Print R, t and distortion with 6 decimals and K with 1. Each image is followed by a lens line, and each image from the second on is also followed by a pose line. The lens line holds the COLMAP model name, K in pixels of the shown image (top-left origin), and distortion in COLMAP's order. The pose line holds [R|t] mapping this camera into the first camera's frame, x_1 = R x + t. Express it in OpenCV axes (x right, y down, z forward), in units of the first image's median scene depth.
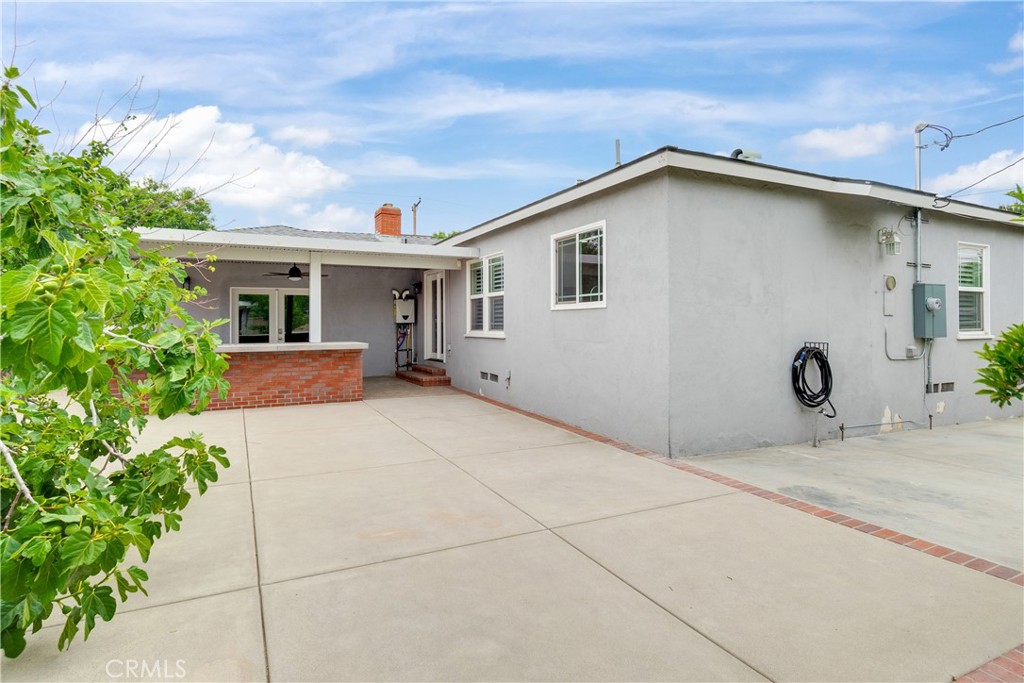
lens RADIAL K [[543.9, 0, 506.8], [0, 543.9, 321.0], [0, 0, 1]] dist [0.004214, -0.002259]
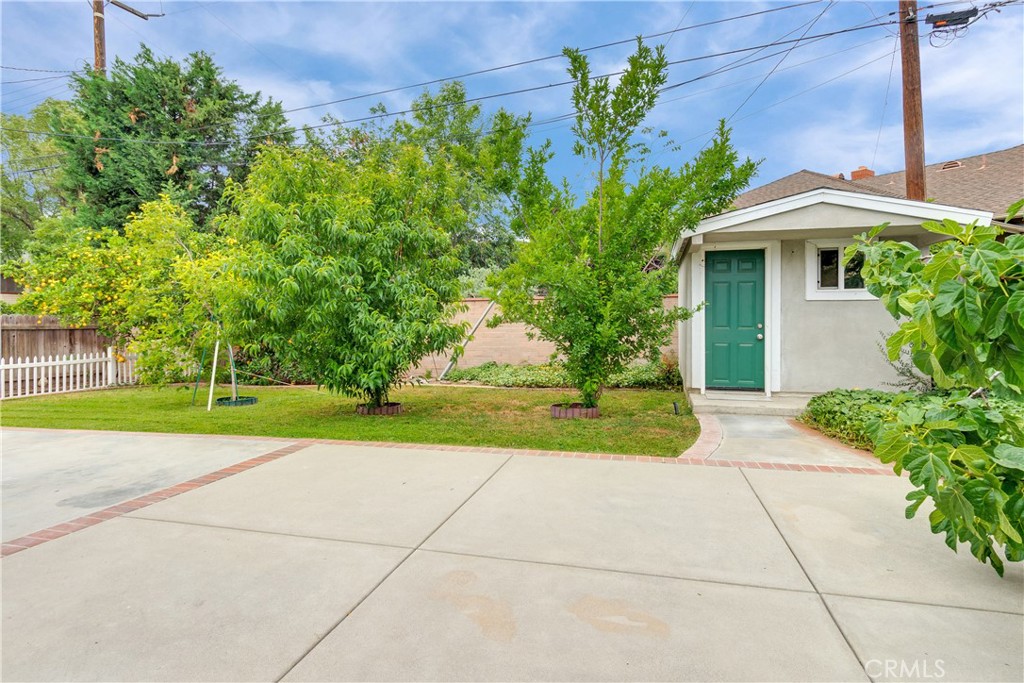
lens RADIAL K [[543.9, 0, 506.8], [0, 543.9, 321.0], [0, 0, 1]] dist [0.004214, -0.002259]
pose [[-0.751081, 0.003195, 0.660202, -0.436949], [0.005586, 0.999983, 0.001516, 0.067426], [-0.660186, 0.004827, -0.751087, 1.290438]]
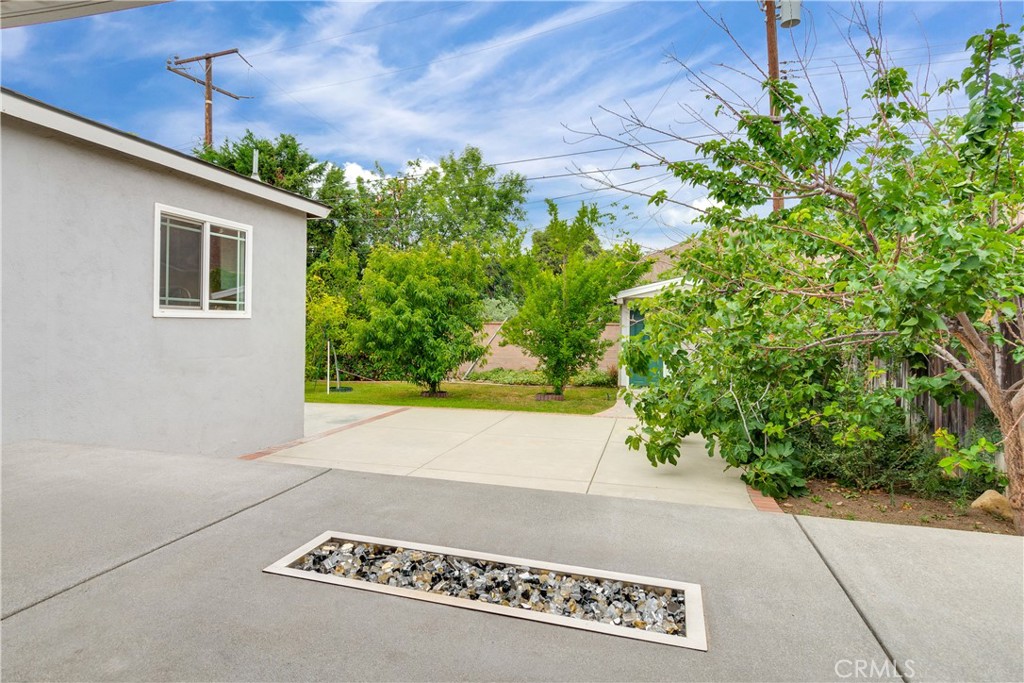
lens RADIAL K [[543.9, 0, 506.8], [0, 543.9, 321.0], [0, 0, 1]] dist [0.004214, -0.002259]
pose [[-0.747836, -0.003491, 0.663874, -1.229989], [-0.012788, 0.999876, -0.009148, -0.026192], [-0.663760, -0.015331, -0.747788, 2.210643]]
